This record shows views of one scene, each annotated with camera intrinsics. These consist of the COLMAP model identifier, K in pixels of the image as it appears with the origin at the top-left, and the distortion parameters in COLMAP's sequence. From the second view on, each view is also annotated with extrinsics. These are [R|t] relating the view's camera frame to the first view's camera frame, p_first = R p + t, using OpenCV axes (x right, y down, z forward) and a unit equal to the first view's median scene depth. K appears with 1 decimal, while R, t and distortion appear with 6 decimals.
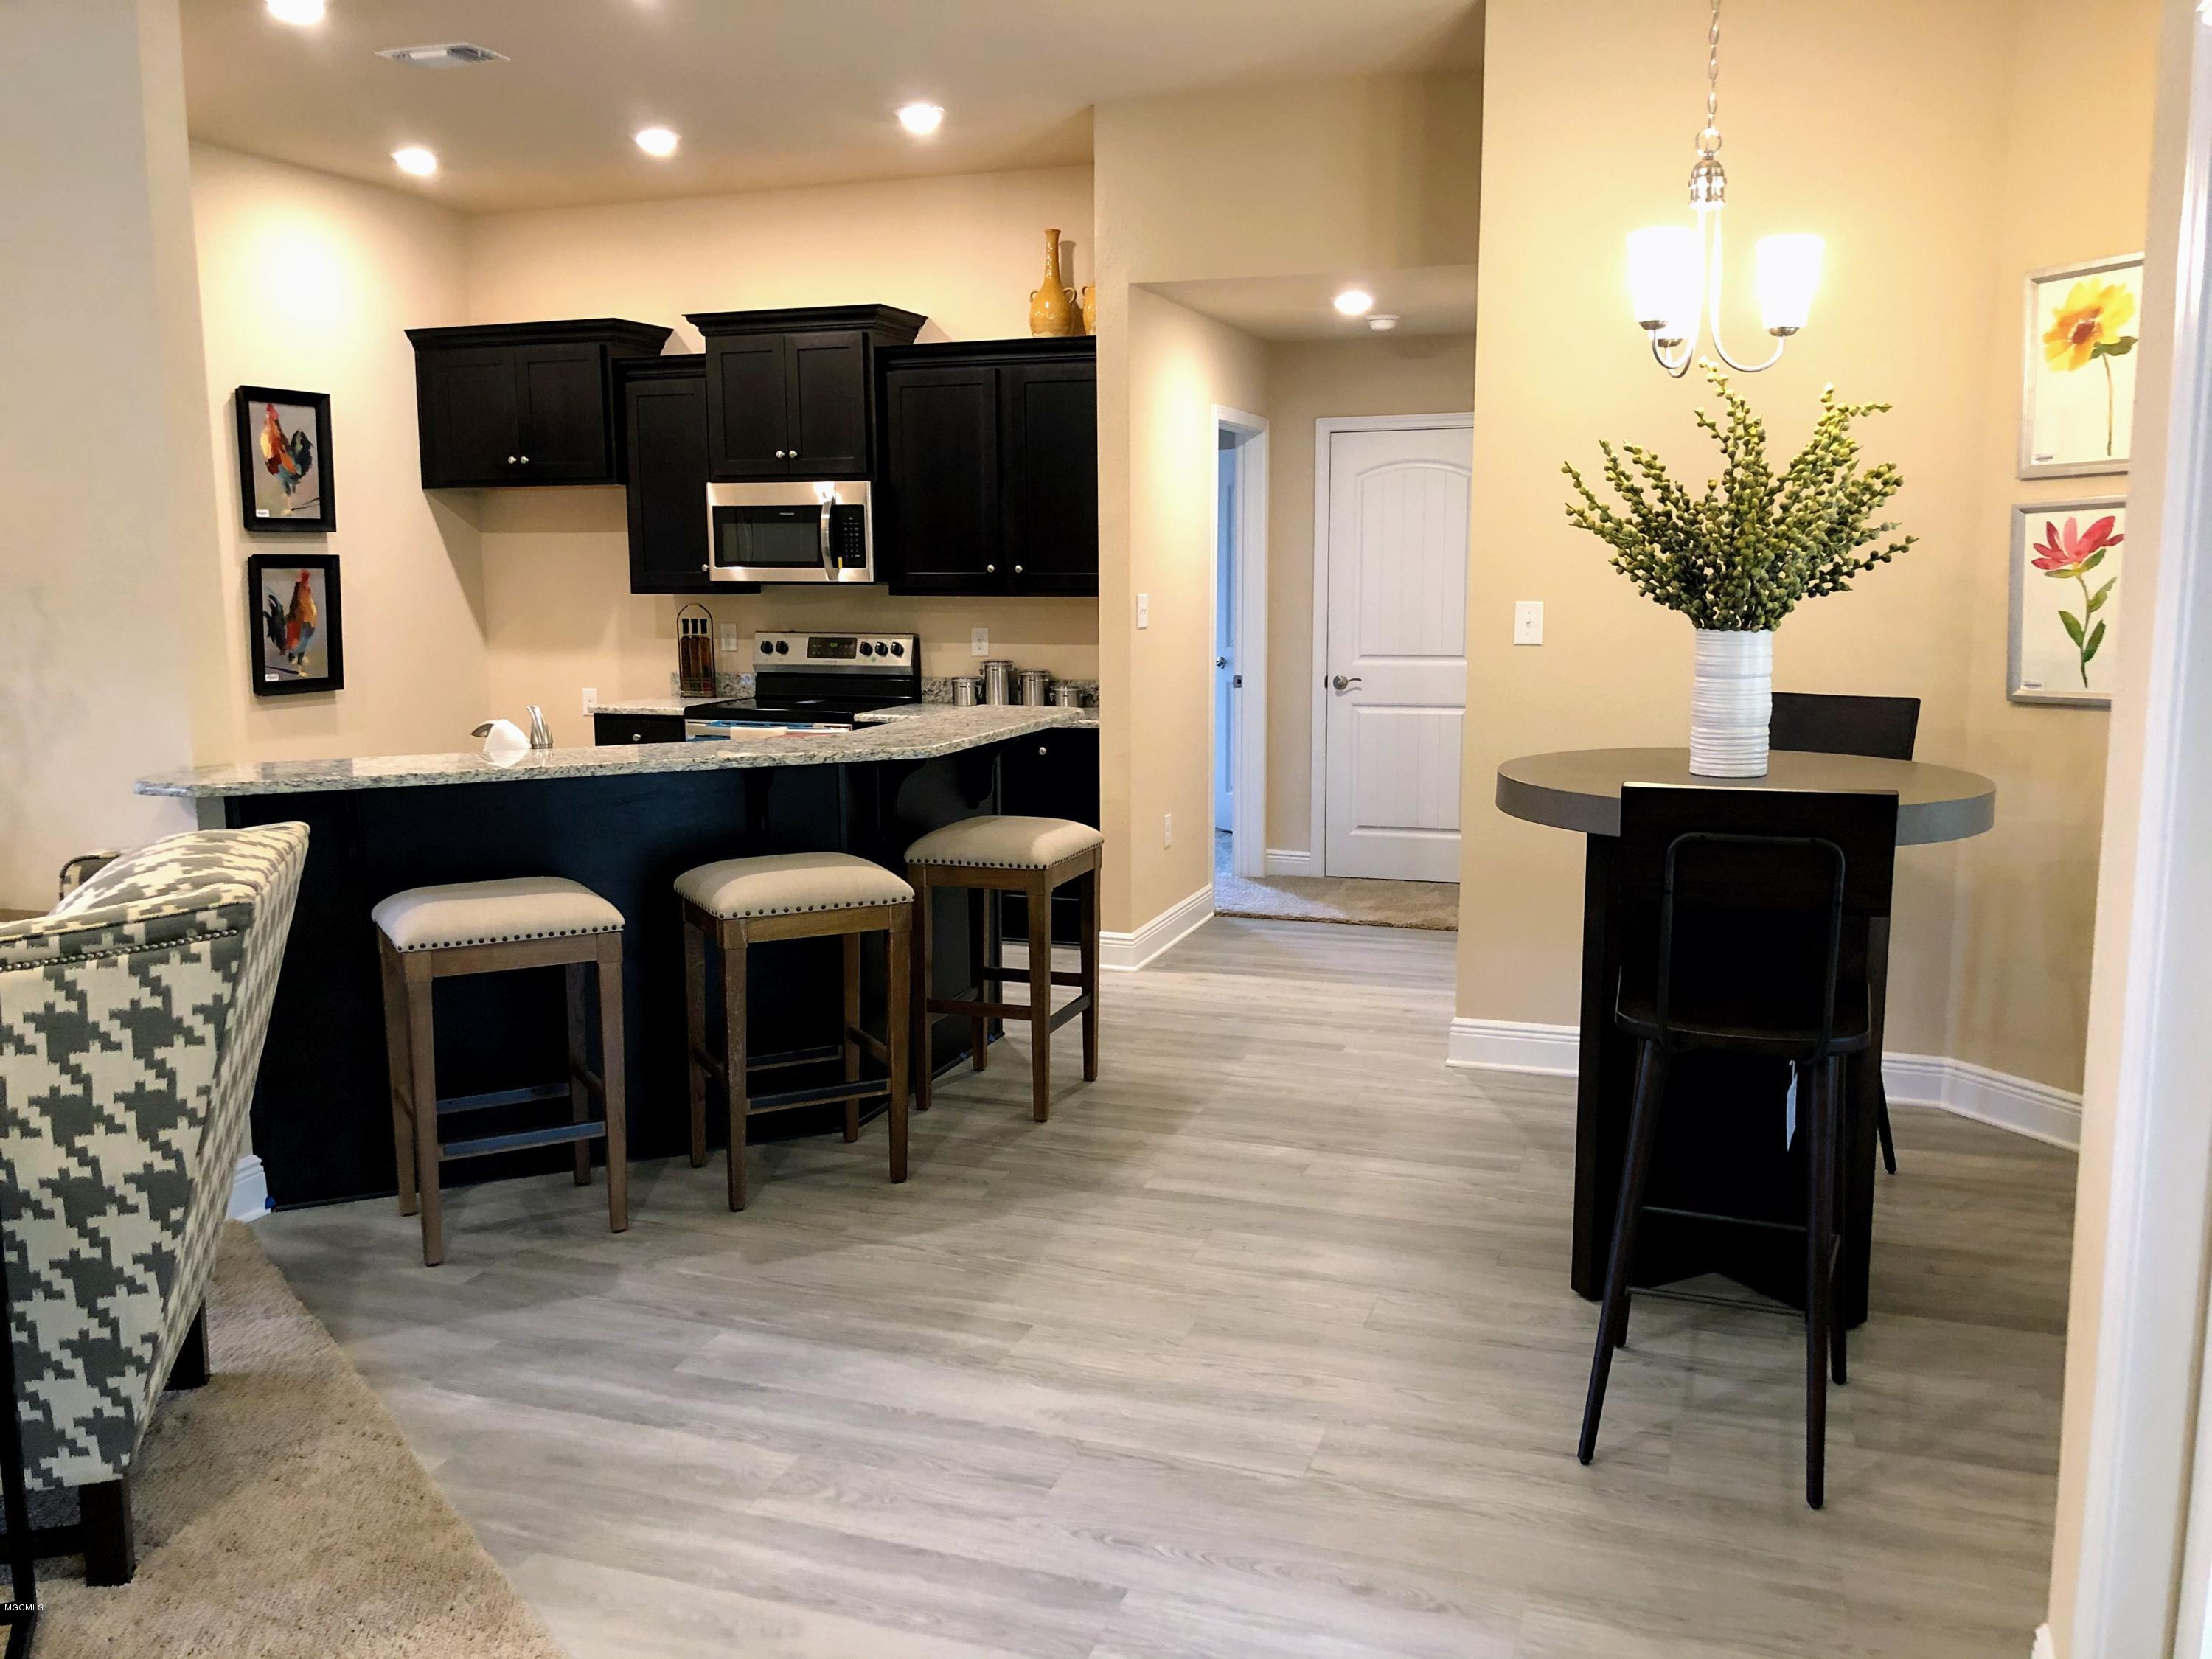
lens RADIAL K [[1833.5, 0, 1105.8], [0, 1833.5, 837.2], [0, 0, 1]] dist [0.031997, -0.022575]
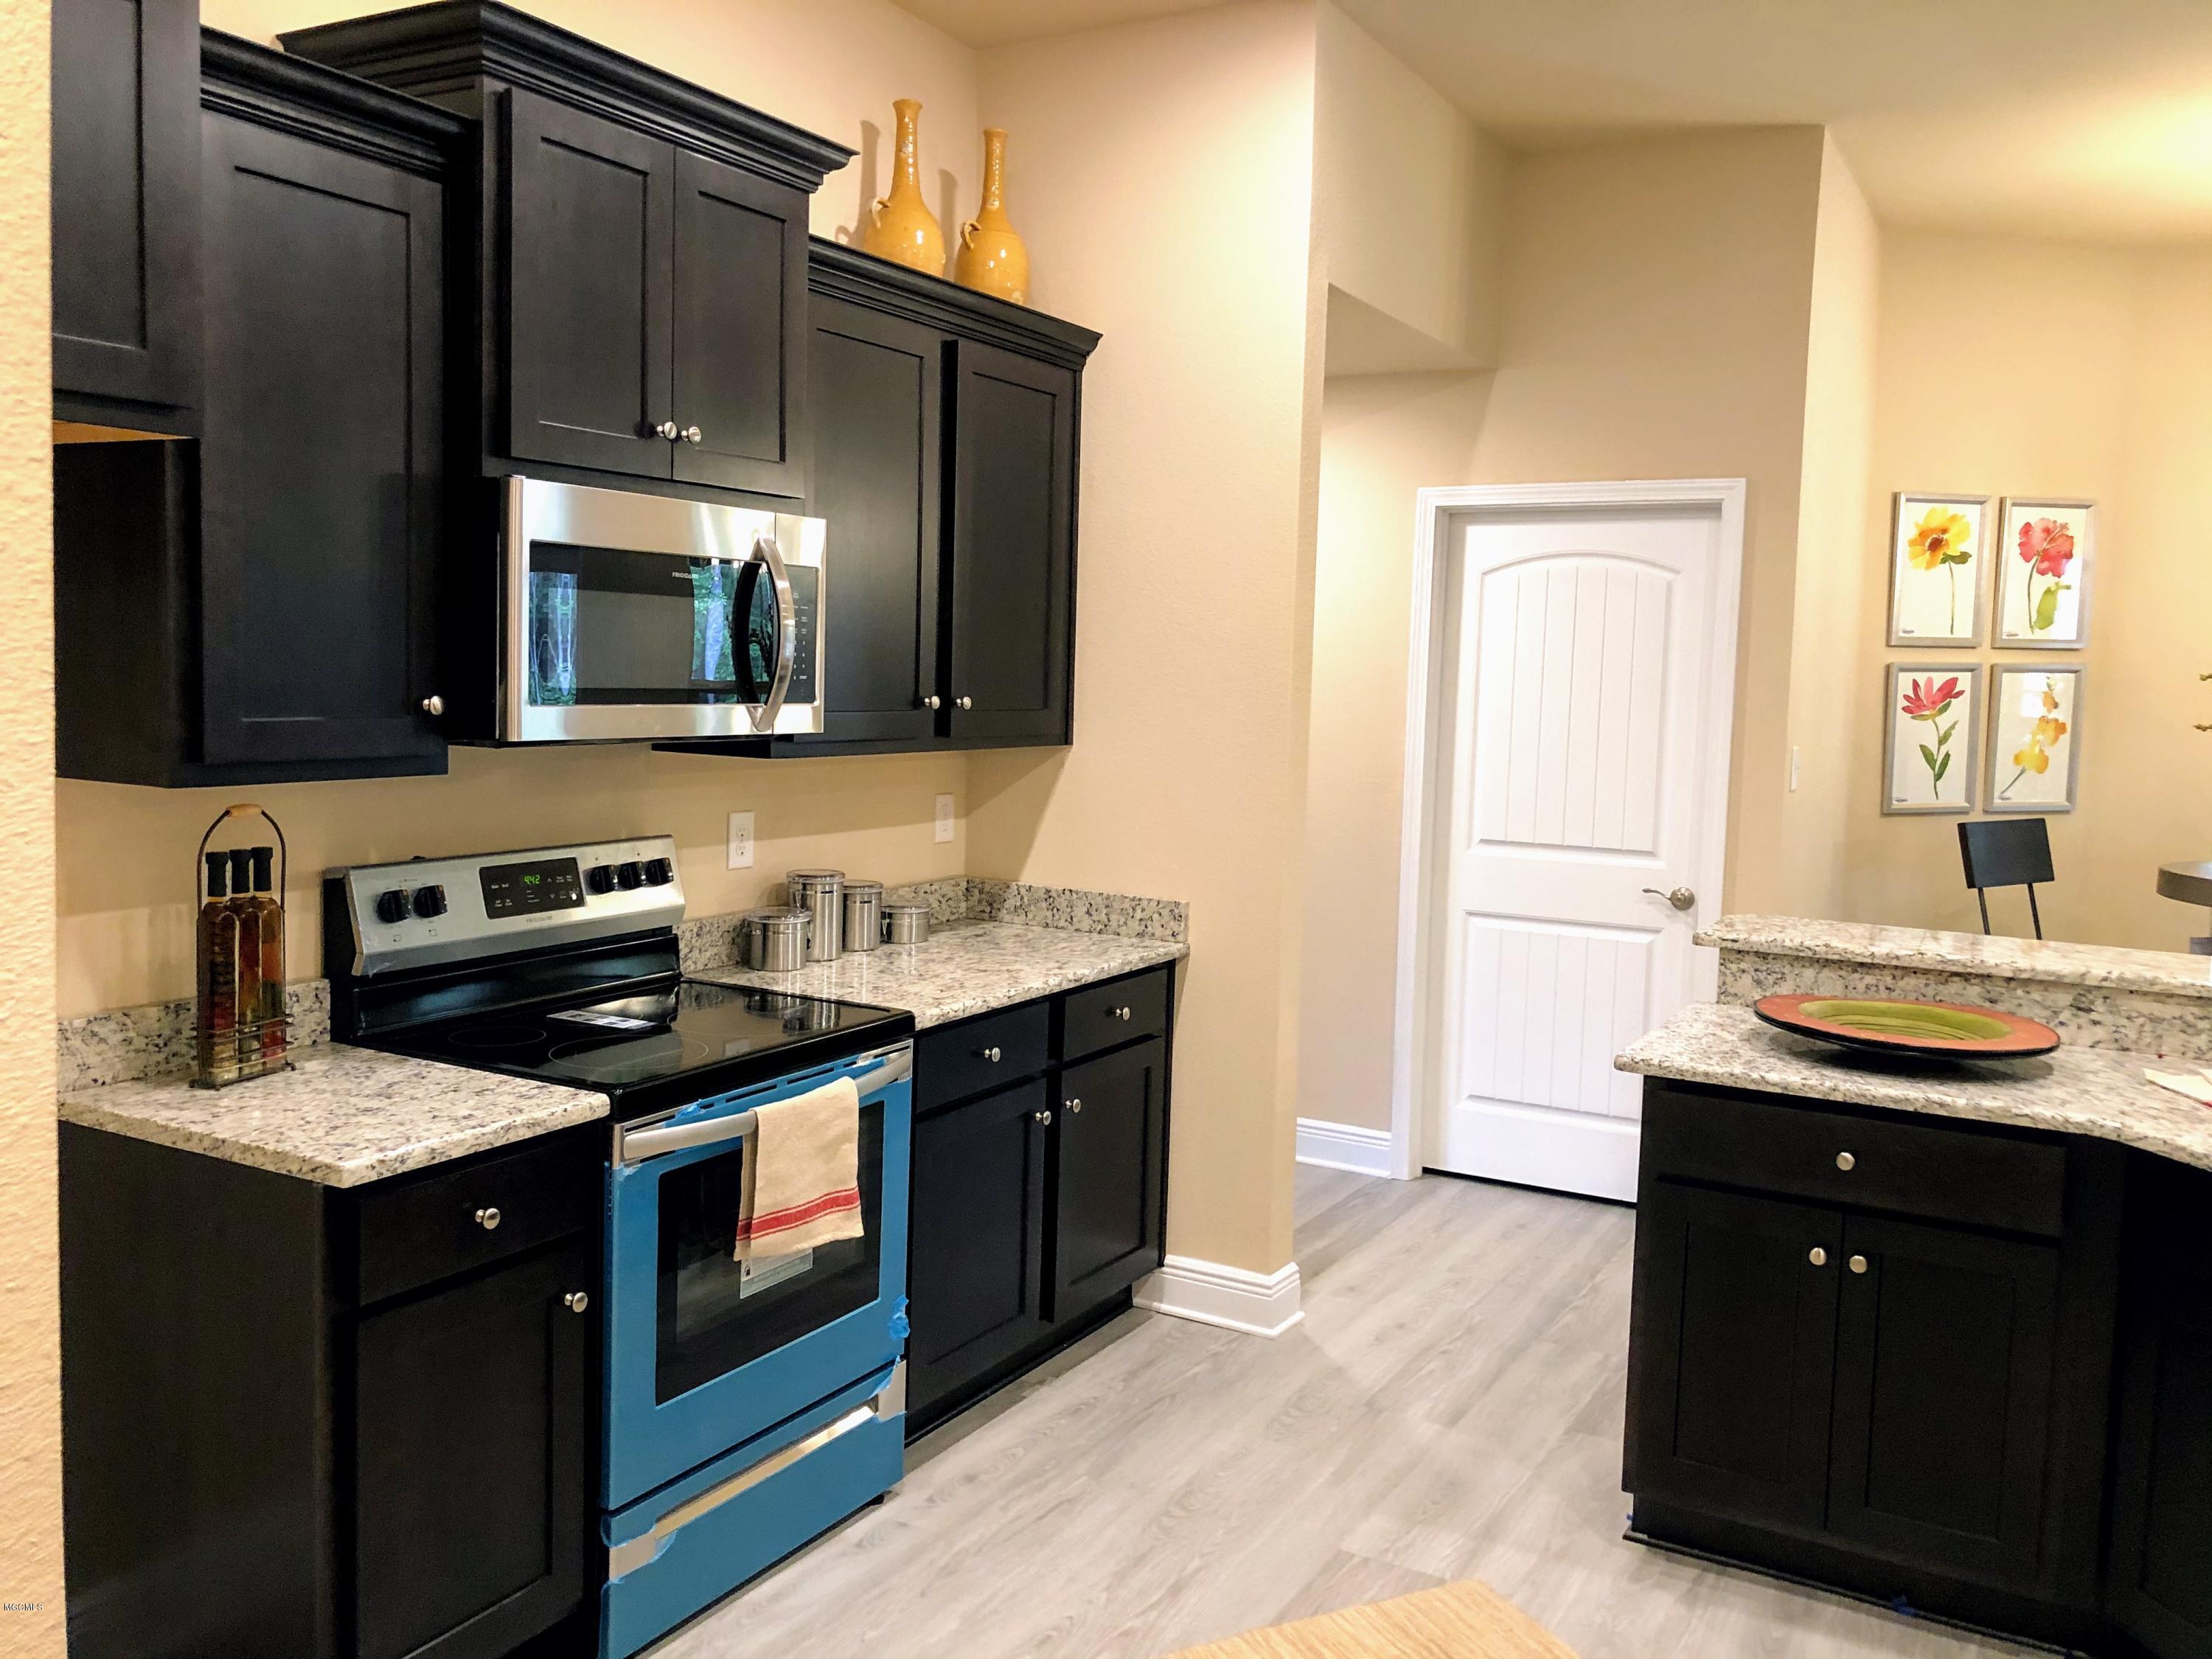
lens RADIAL K [[1833.5, 0, 1110.1], [0, 1833.5, 816.1], [0, 0, 1]] dist [0.031997, -0.022575]
pose [[0.170095, -0.072359, 0.982767, -0.579445], [0.120727, 0.991318, 0.052093, -0.134693], [-0.978004, 0.109786, 0.177354, 0.853159]]
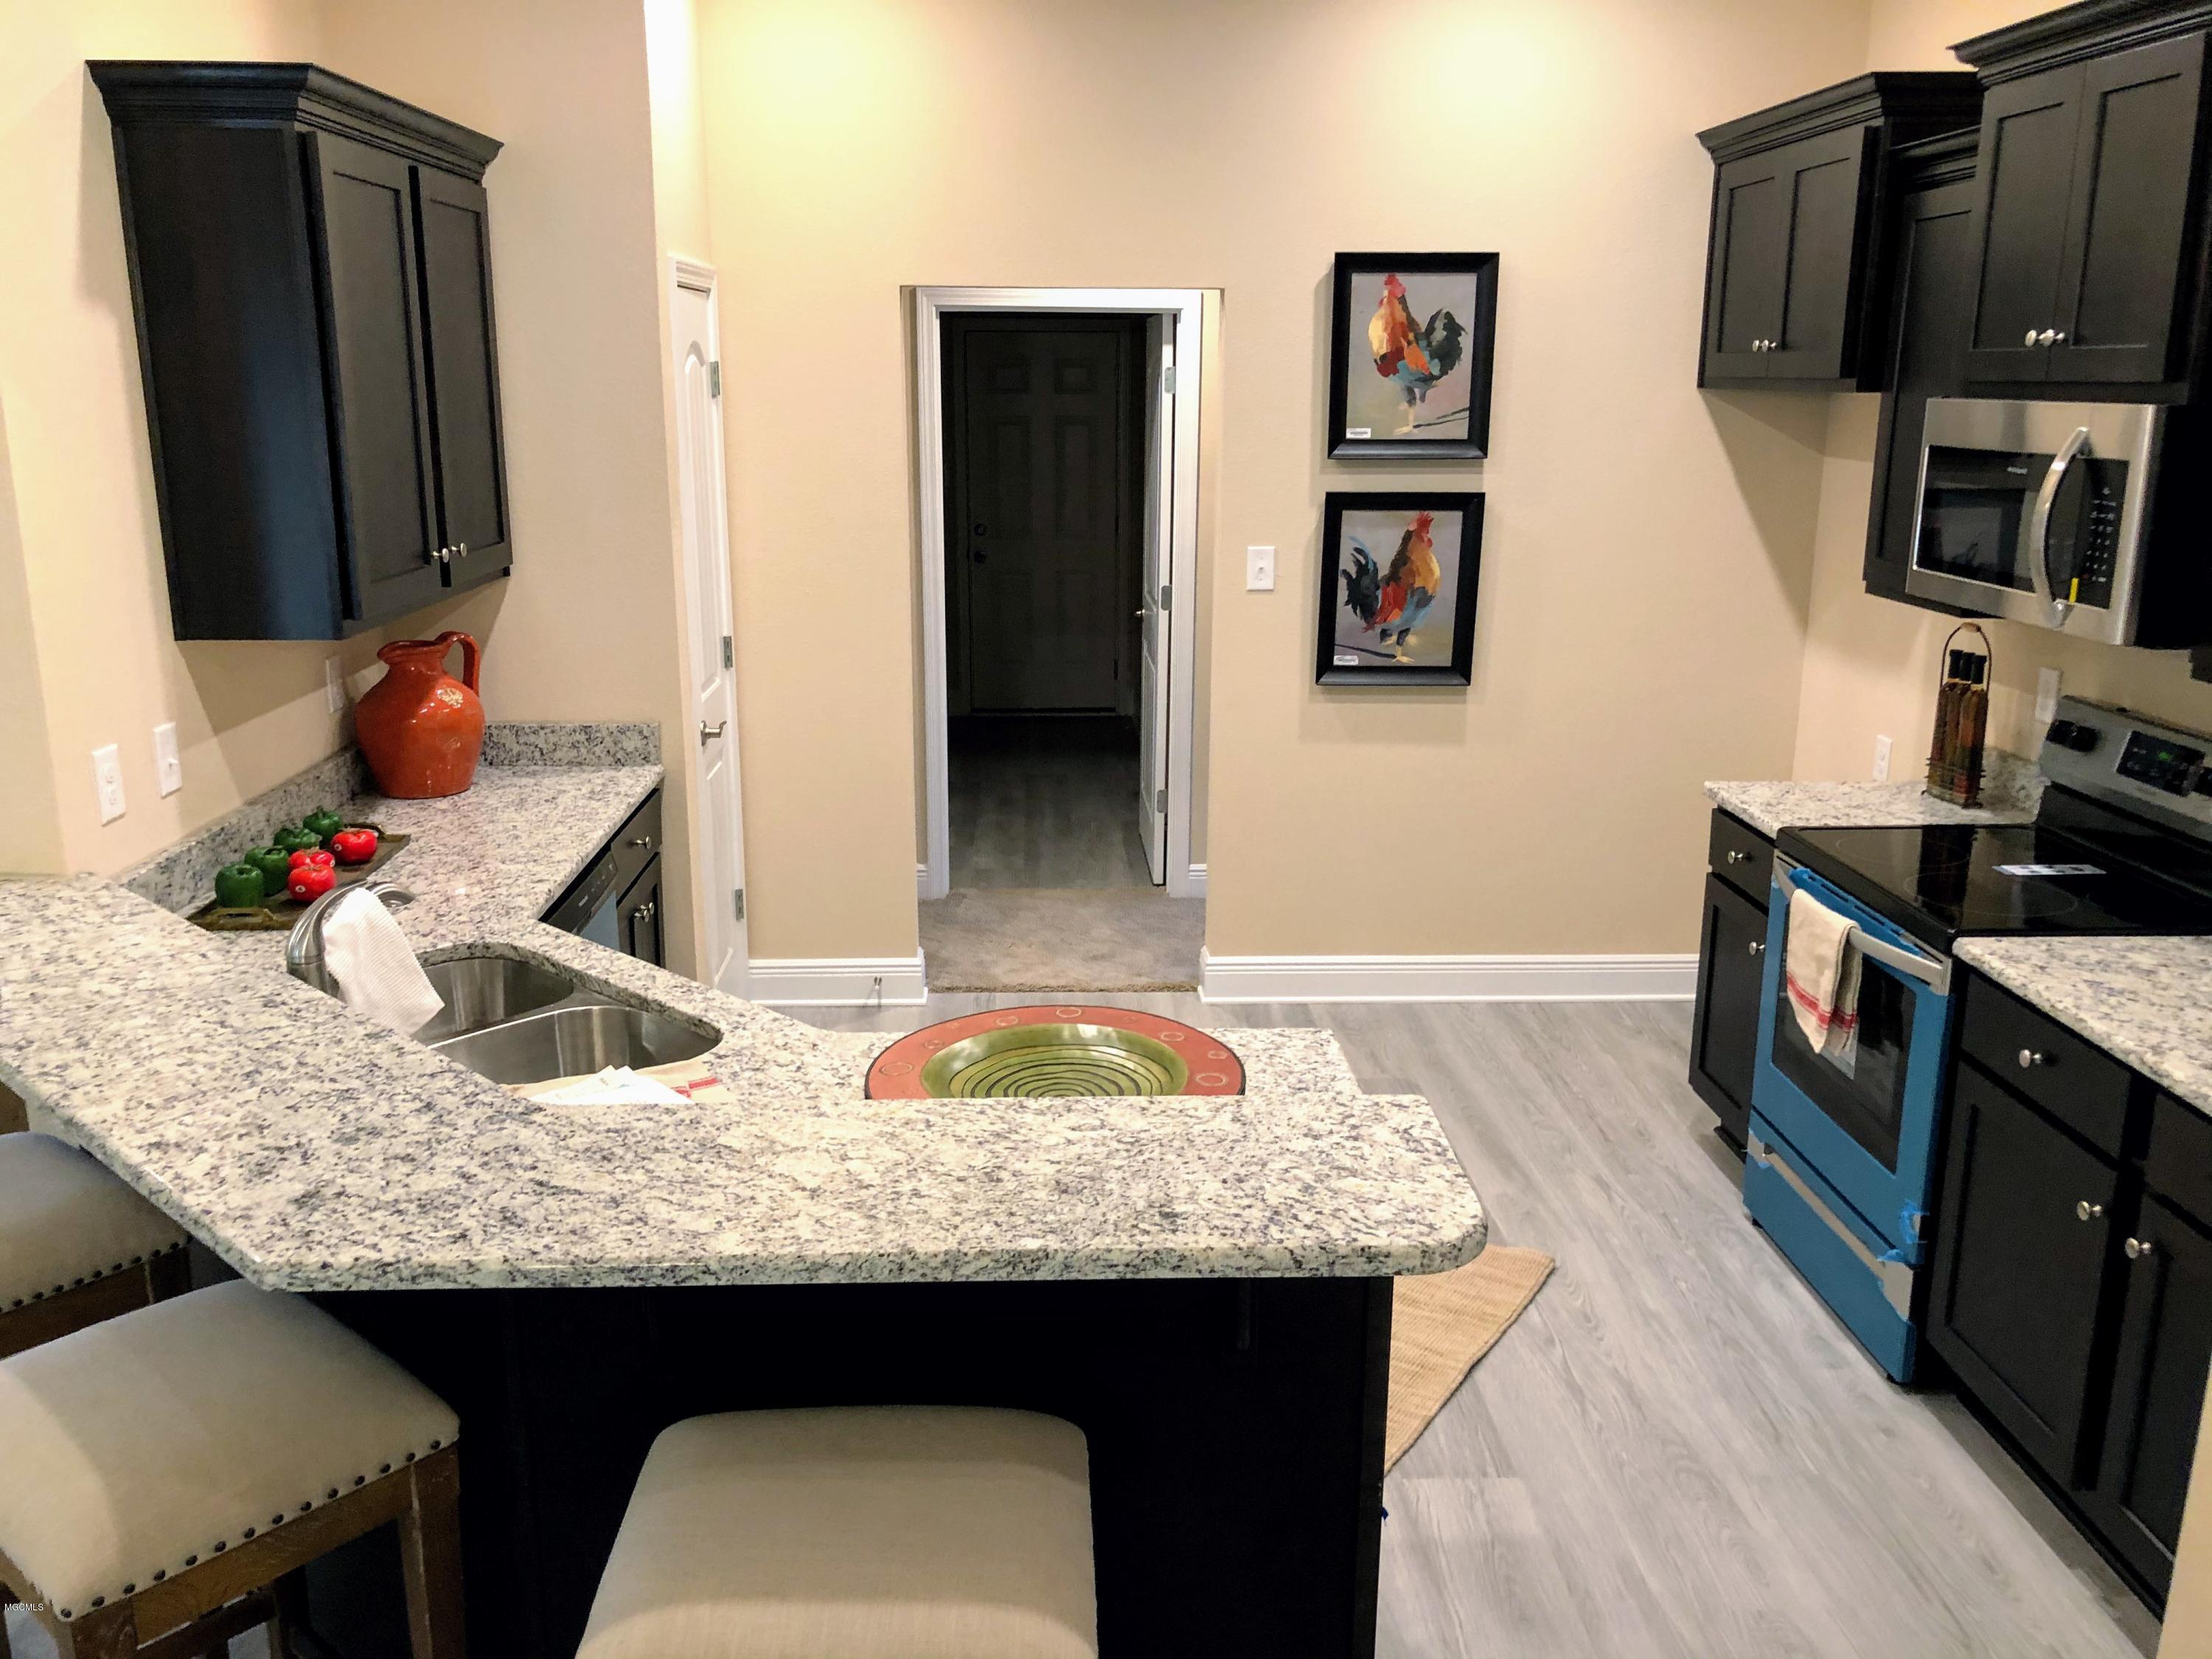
lens RADIAL K [[1833.5, 0, 1097.4], [0, 1833.5, 839.9], [0, 0, 1]] dist [0.031997, -0.022575]
pose [[0.371270, 0.239724, -0.897046, 0.178158], [-0.149303, 0.968939, 0.197143, -0.145421], [0.916443, 0.060738, 0.395529, 0.623921]]
